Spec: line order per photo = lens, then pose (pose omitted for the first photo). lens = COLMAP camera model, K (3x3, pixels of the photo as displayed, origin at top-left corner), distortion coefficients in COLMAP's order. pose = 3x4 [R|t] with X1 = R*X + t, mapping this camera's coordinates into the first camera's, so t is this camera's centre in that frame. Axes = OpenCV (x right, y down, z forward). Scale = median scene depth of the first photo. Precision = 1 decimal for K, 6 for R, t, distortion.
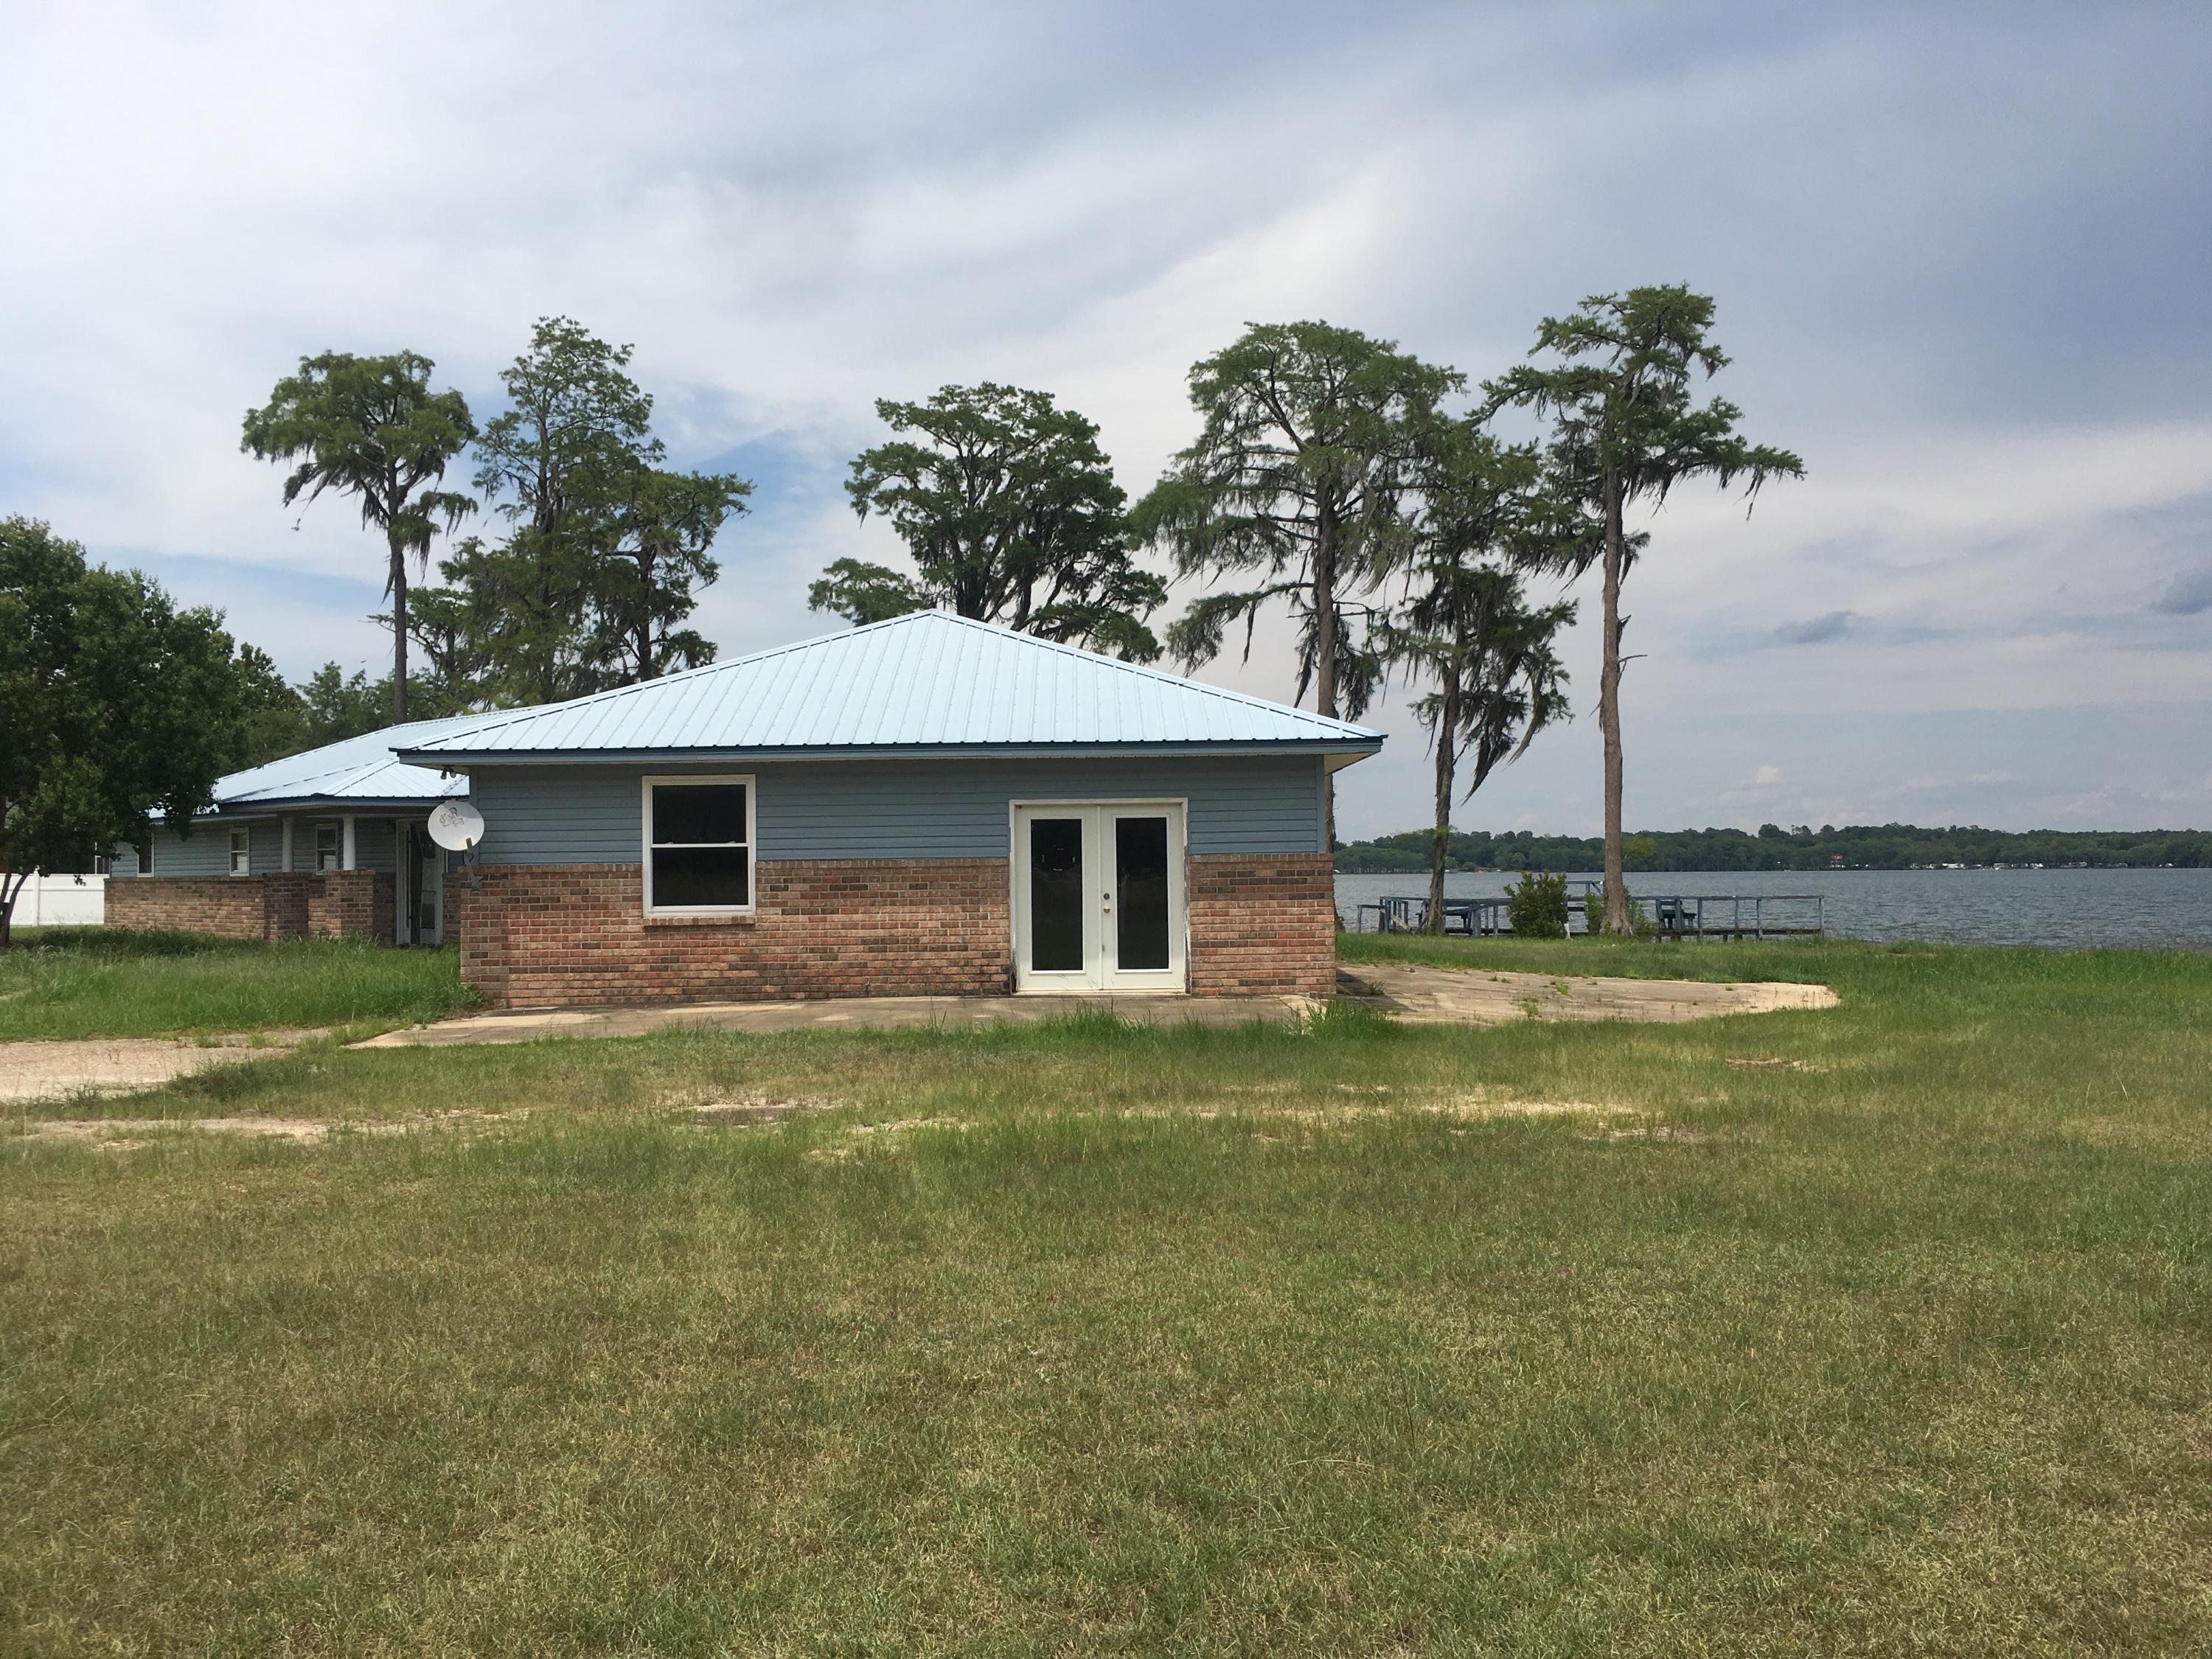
lens RADIAL K [[1838.7, 0, 1101.5], [0, 1838.7, 829.8], [0, 0, 1]] dist [0.007559, -0.005760]
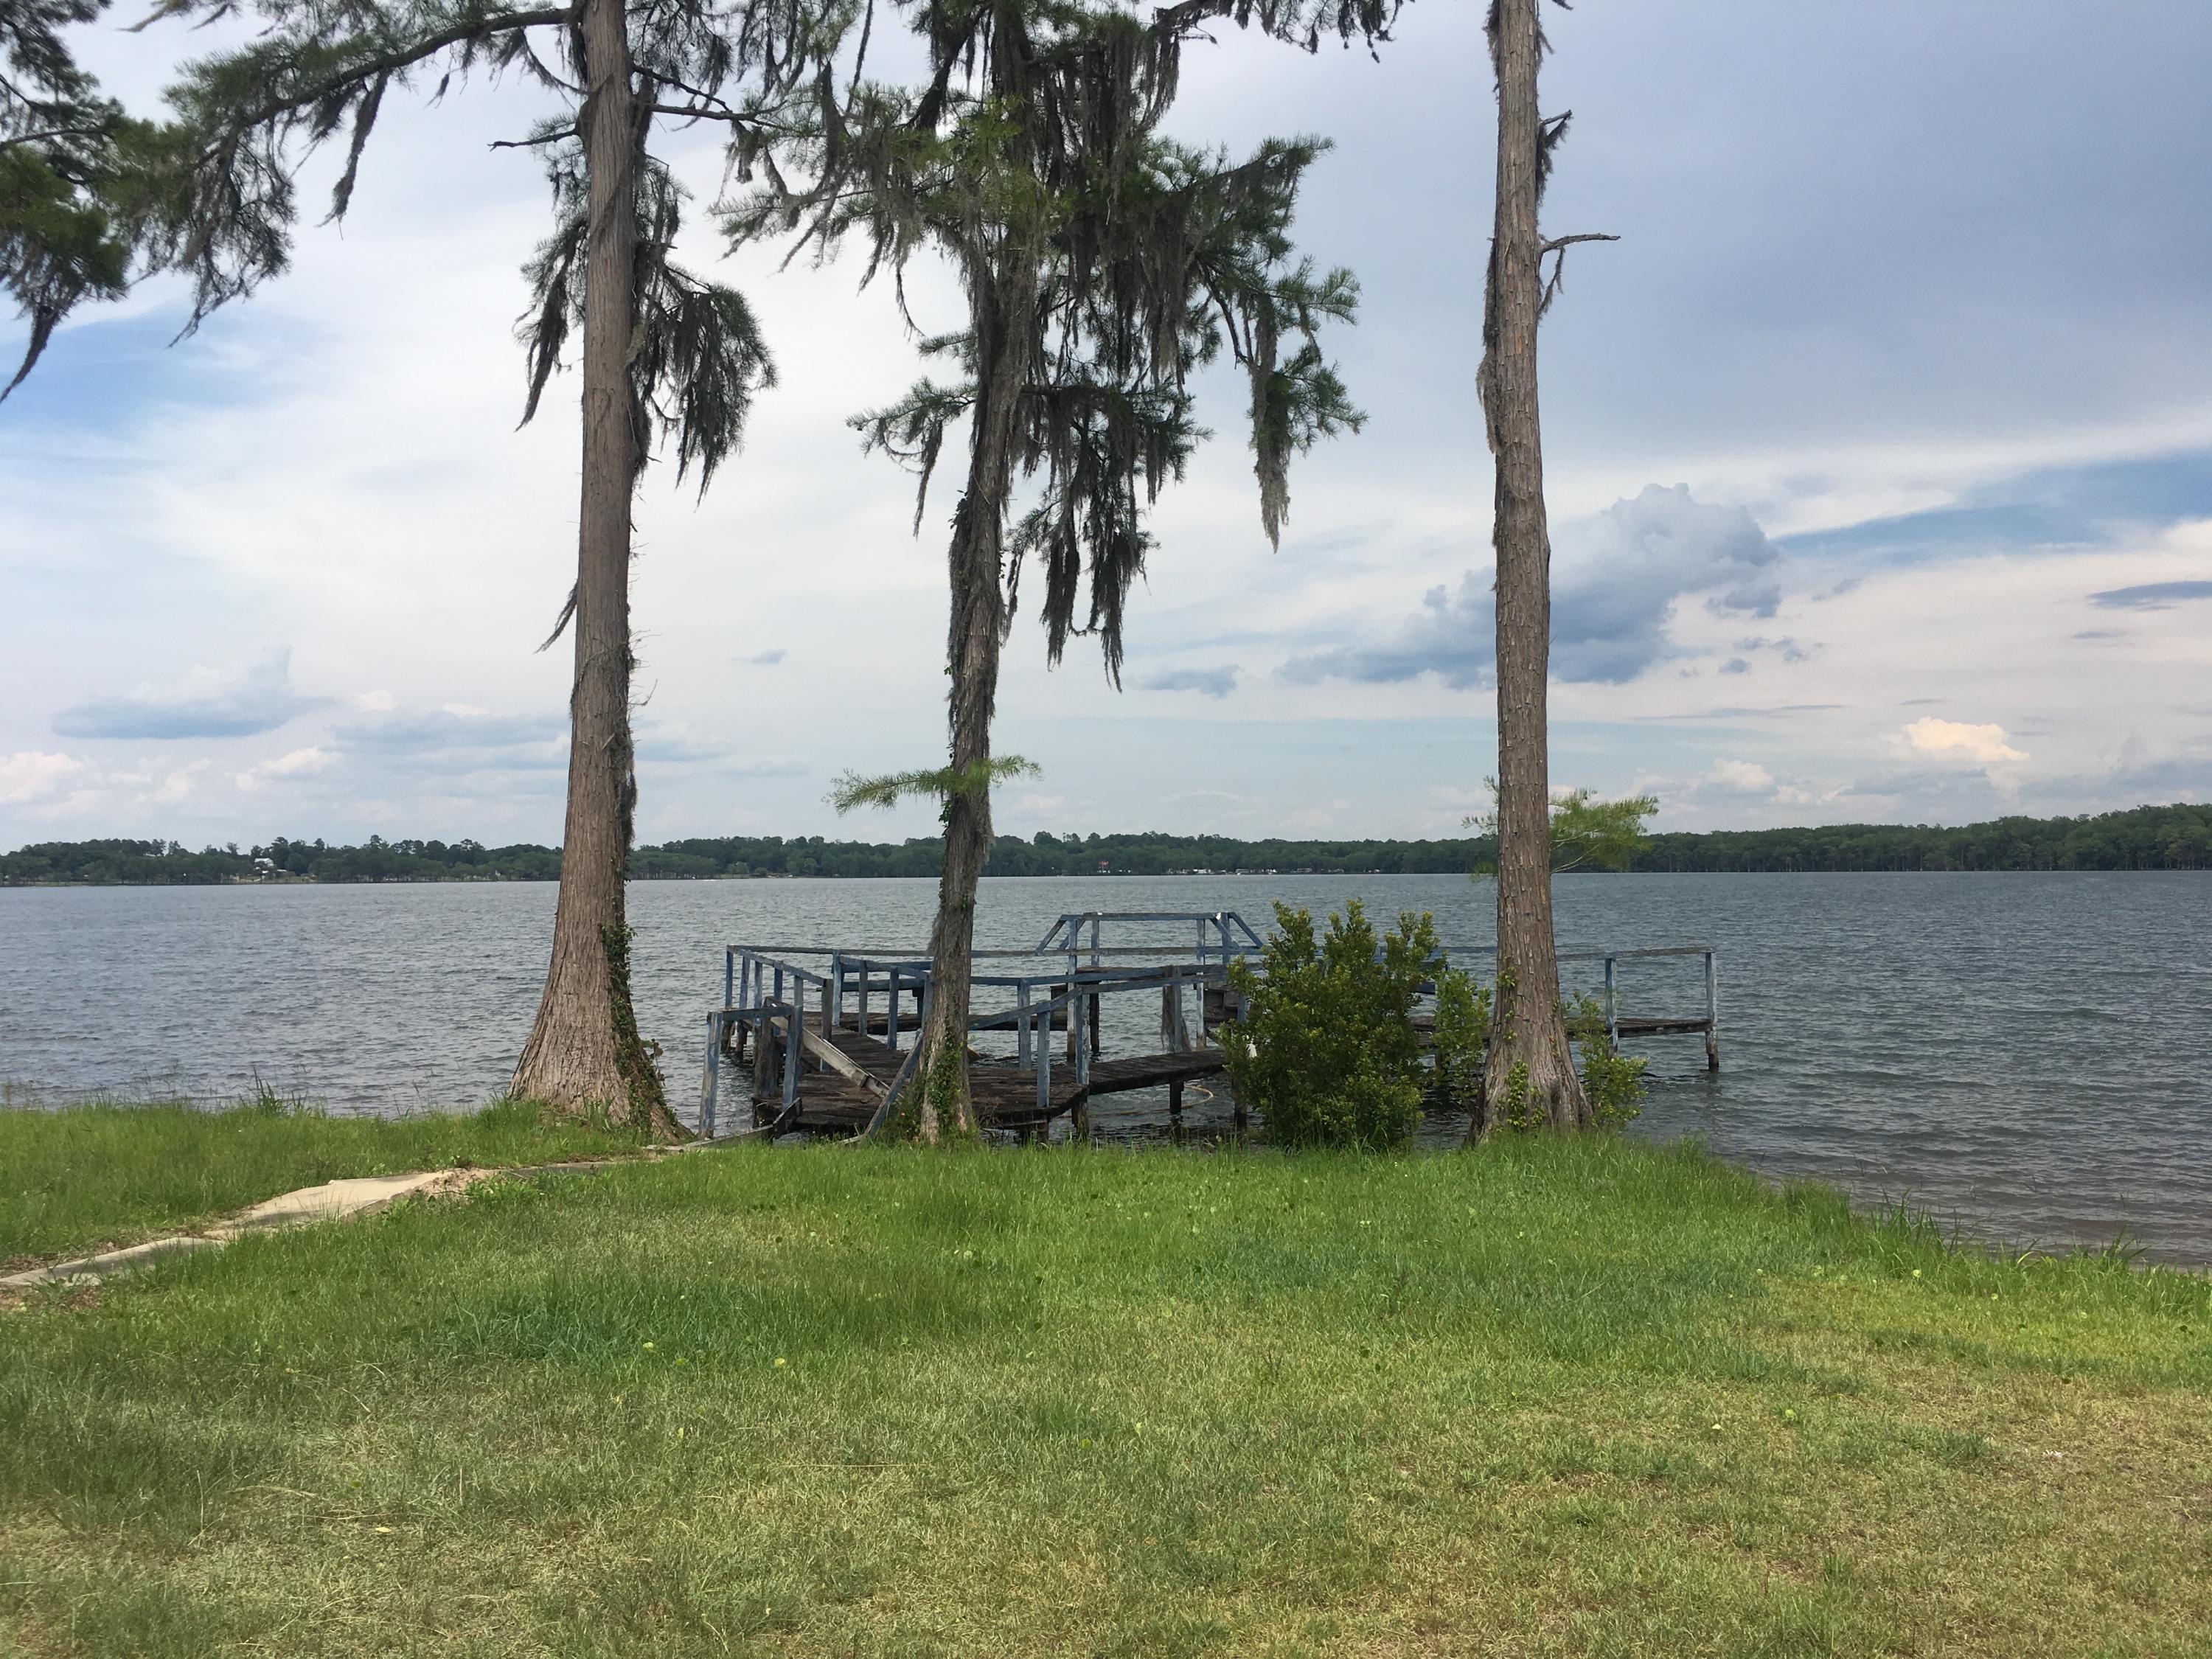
lens RADIAL K [[1838.7, 0, 1098.4], [0, 1838.7, 827.2], [0, 0, 1]] dist [0.007559, -0.005760]
pose [[0.928971, 0.009732, 0.370025, 0.079390], [-0.008163, 0.999950, -0.005805, 0.010618], [-0.370063, 0.002372, 0.929004, 0.636143]]
